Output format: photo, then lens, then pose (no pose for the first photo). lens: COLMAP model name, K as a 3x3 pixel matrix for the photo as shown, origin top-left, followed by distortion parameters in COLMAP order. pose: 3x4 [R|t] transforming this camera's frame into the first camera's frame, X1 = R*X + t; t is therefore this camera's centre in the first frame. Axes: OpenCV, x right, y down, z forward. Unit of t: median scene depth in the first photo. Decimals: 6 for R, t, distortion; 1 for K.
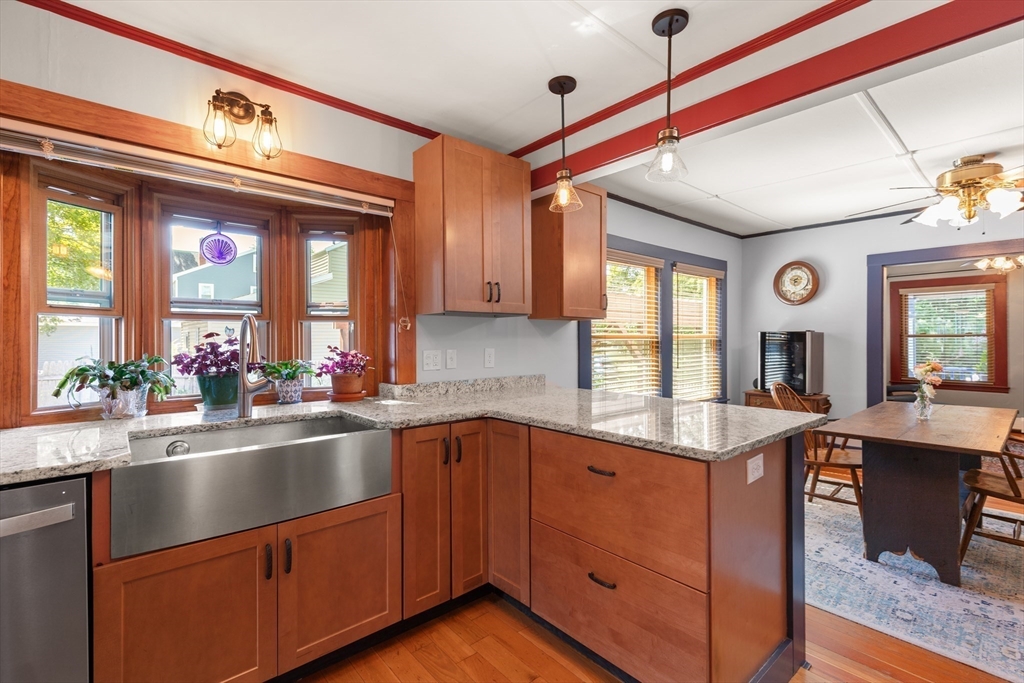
lens RADIAL K [[466.5, 0, 513.8], [0, 466.5, 337.0], [0, 0, 1]] dist [0.007674, -0.002342]
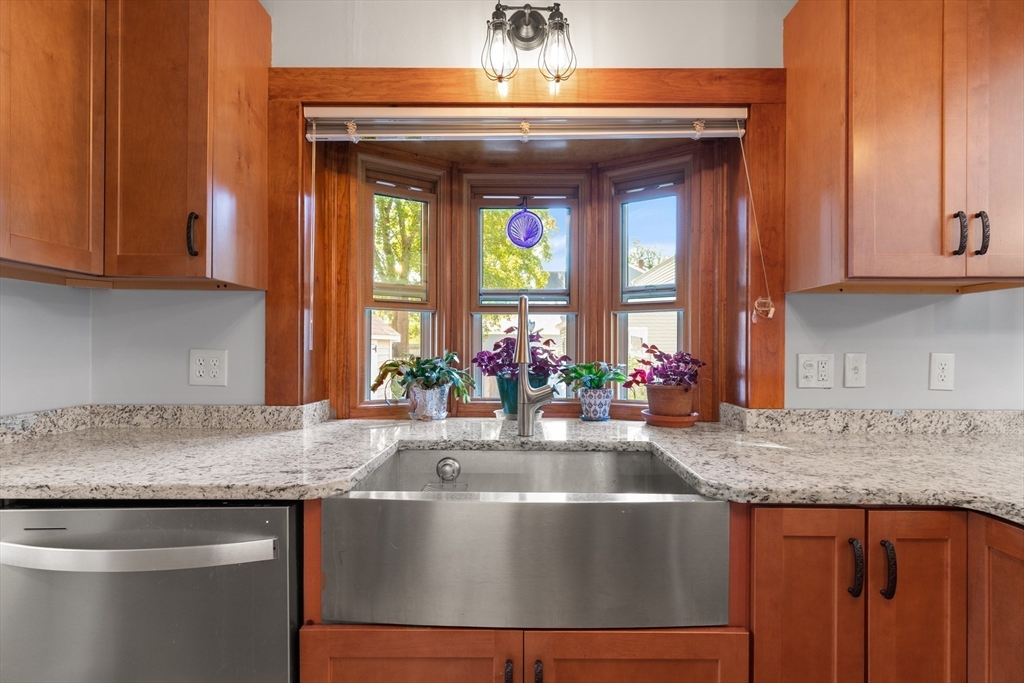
lens RADIAL K [[466.5, 0, 520.9], [0, 466.5, 350.3], [0, 0, 1]] dist [0.007674, -0.002342]
pose [[0.753457, 0.013876, -0.657351, -0.076945], [-0.005456, 0.999875, 0.014853, 0.019579], [0.657475, -0.007605, 0.753438, 0.359138]]
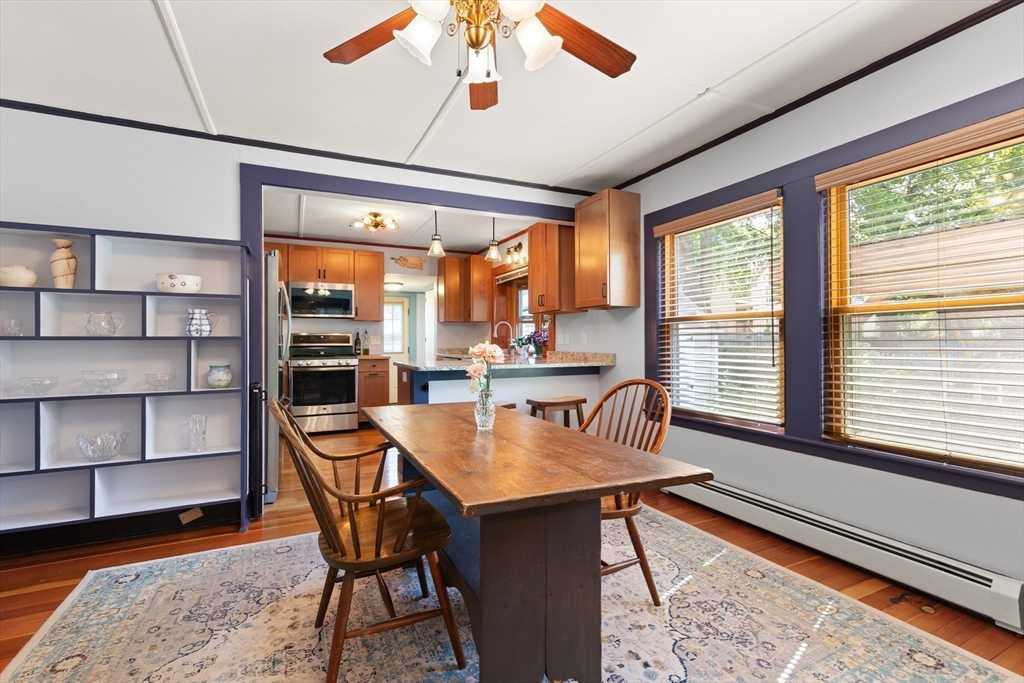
lens RADIAL K [[466.5, 0, 516.8], [0, 466.5, 338.5], [0, 0, 1]] dist [0.007674, -0.002342]
pose [[-0.266693, -0.003868, -0.963774, 1.797895], [0.010181, 0.999925, -0.006831, 0.063144], [0.963728, -0.011634, -0.266633, 1.474939]]
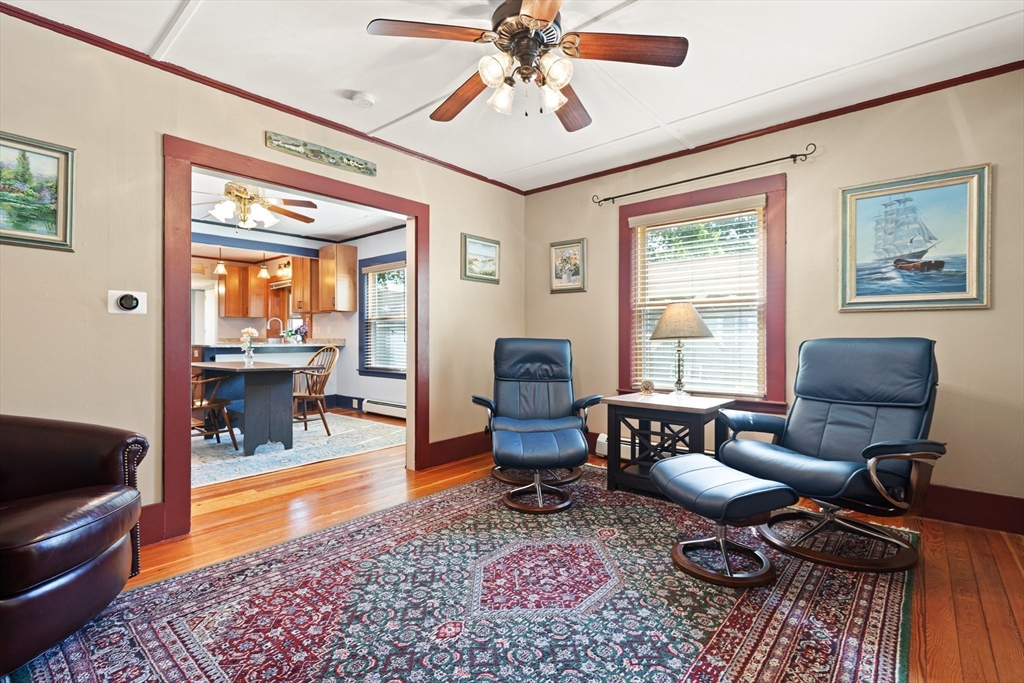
lens RADIAL K [[466.5, 0, 509.2], [0, 466.5, 339.8], [0, 0, 1]] dist [0.007674, -0.002342]
pose [[0.128735, 0.005202, -0.991665, 3.028980], [0.004935, 0.999971, 0.005886, 0.104560], [0.991667, -0.005651, 0.128705, 1.998352]]
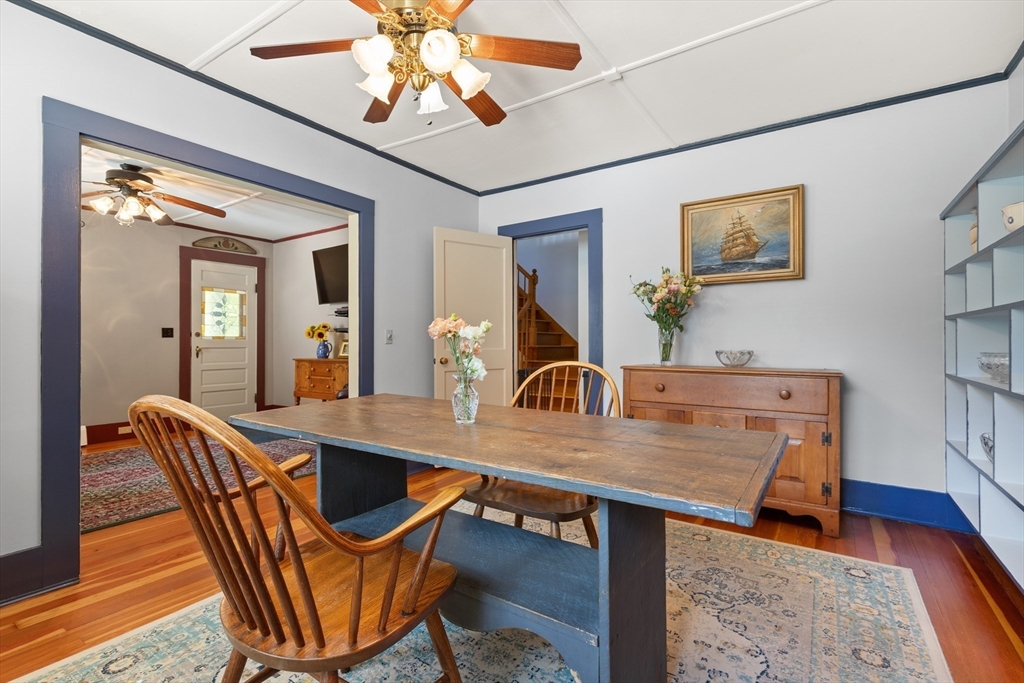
lens RADIAL K [[466.5, 0, 515.8], [0, 466.5, 338.0], [0, 0, 1]] dist [0.007674, -0.002342]
pose [[-0.255663, 0.013010, 0.966678, 0.429295], [0.002928, 0.999915, -0.012683, 0.103238], [-0.966762, -0.000412, -0.255679, 1.304880]]
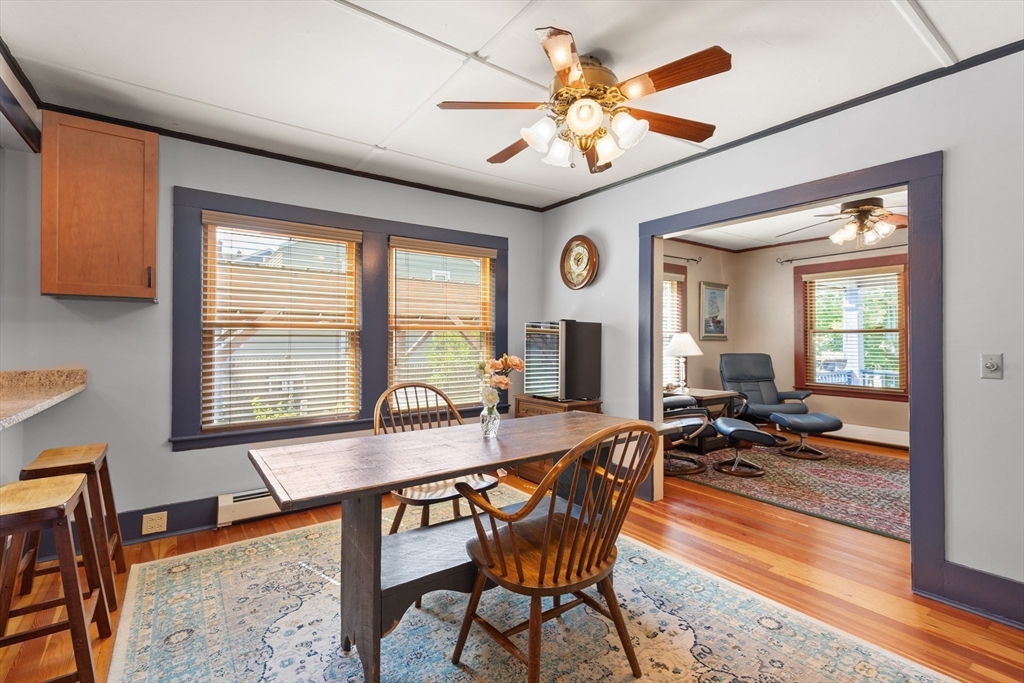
lens RADIAL K [[466.5, 0, 513.0], [0, 466.5, 332.5], [0, 0, 1]] dist [0.007674, -0.002342]
pose [[0.994789, 0.003339, -0.101898, 1.183651], [-0.004211, 0.999956, -0.008340, 0.027317], [0.101866, 0.008726, 0.994760, 0.381490]]
